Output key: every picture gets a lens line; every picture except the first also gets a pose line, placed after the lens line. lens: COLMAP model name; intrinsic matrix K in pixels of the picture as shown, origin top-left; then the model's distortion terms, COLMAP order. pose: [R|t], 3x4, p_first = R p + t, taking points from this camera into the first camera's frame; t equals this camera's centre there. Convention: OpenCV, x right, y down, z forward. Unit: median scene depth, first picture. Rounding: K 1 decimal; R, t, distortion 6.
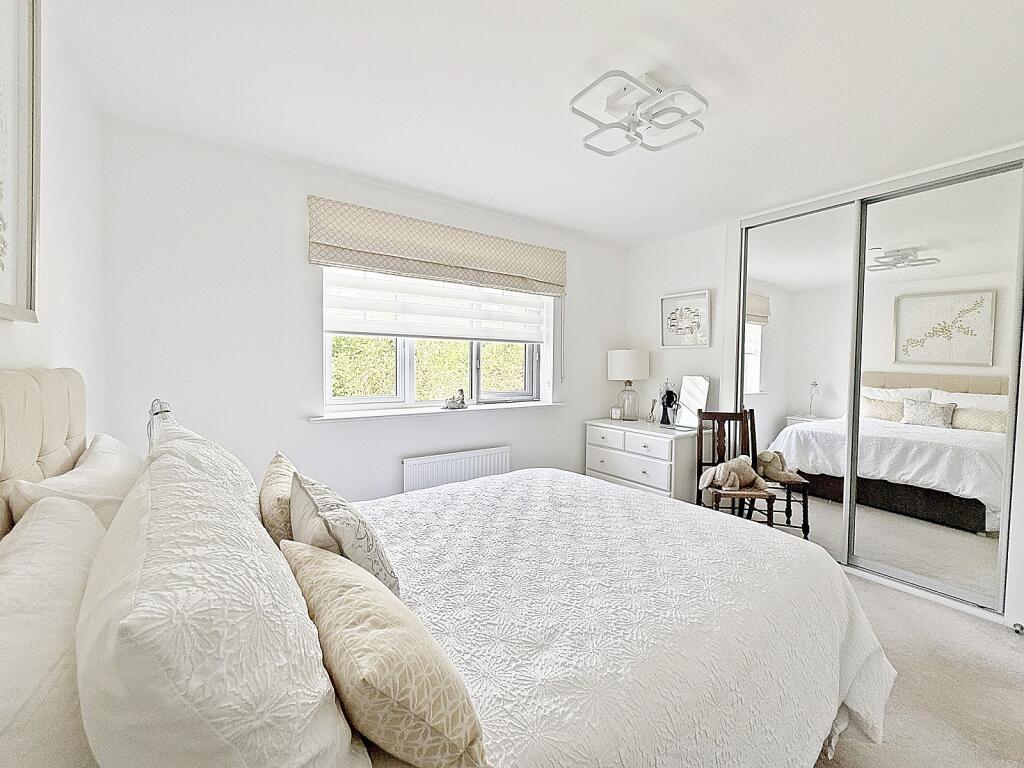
lens RADIAL K [[414.1, 0, 504.8], [0, 414.1, 380.5], [0, 0, 1]] dist [0.002172, 0.000065]
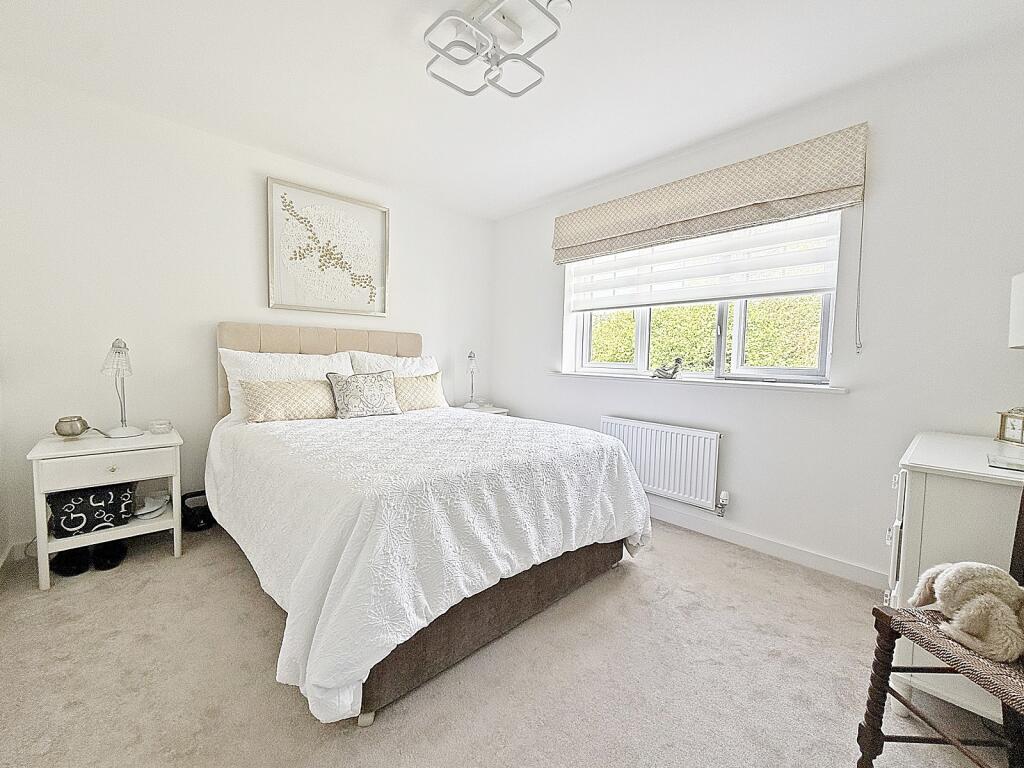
lens RADIAL K [[414.1, 0, 504.8], [0, 414.1, 380.5], [0, 0, 1]] dist [0.002172, 0.000065]
pose [[0.108194, 0.094679, -0.989611, 0.780732], [-0.011922, 0.995507, 0.093940, -0.012648], [0.994058, 0.001634, 0.108837, 0.531460]]
